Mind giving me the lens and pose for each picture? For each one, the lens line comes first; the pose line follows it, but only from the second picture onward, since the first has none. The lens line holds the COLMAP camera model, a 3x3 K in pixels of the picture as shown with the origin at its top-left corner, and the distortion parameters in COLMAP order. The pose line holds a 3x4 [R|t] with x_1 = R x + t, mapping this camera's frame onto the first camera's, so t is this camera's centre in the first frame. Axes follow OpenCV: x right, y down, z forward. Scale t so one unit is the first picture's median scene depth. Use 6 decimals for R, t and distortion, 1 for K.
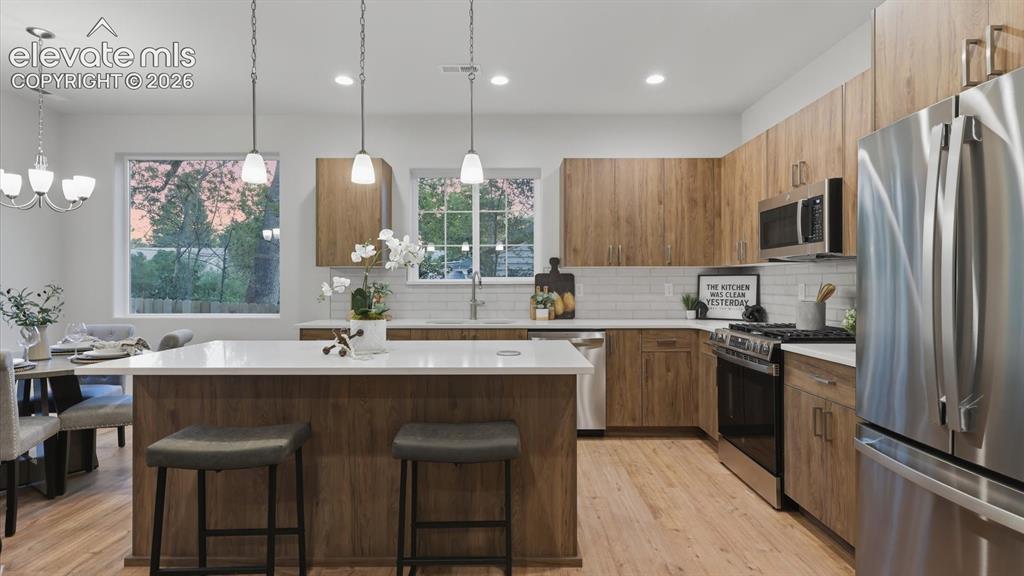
lens RADIAL K [[451.6, 0, 468.7], [0, 451.6, 284.3], [0, 0, 1]] dist [0.000703, 0.000236]
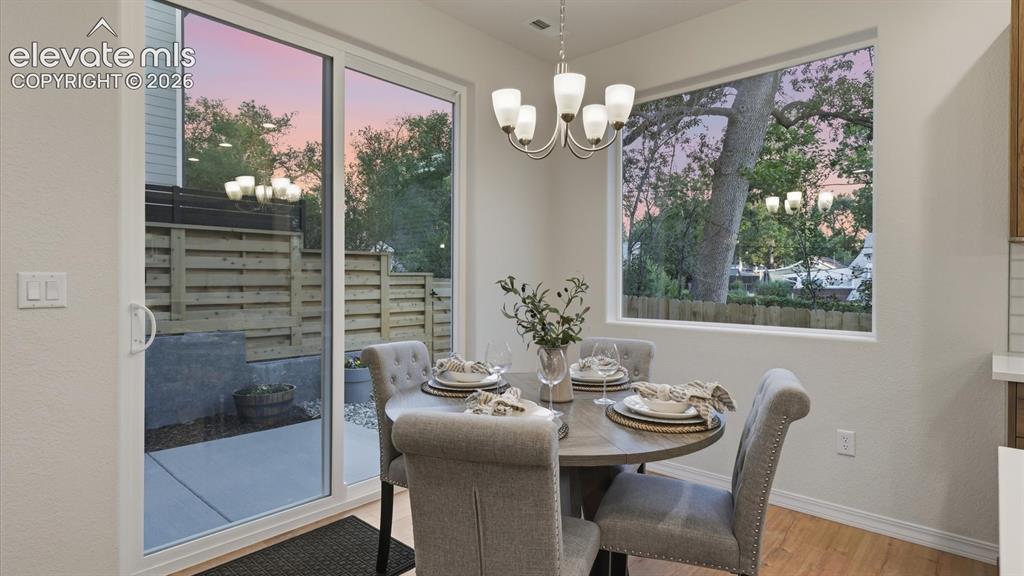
lens RADIAL K [[444.1, 0, 508.8], [0, 444.1, 282.4], [0, 0, 1]] dist [0.001080, 0.000197]
pose [[0.740182, 0.005292, -0.672386, -0.597470], [0.000227, 0.999967, 0.008121, 0.002321], [0.672406, -0.006163, 0.740156, 0.510483]]
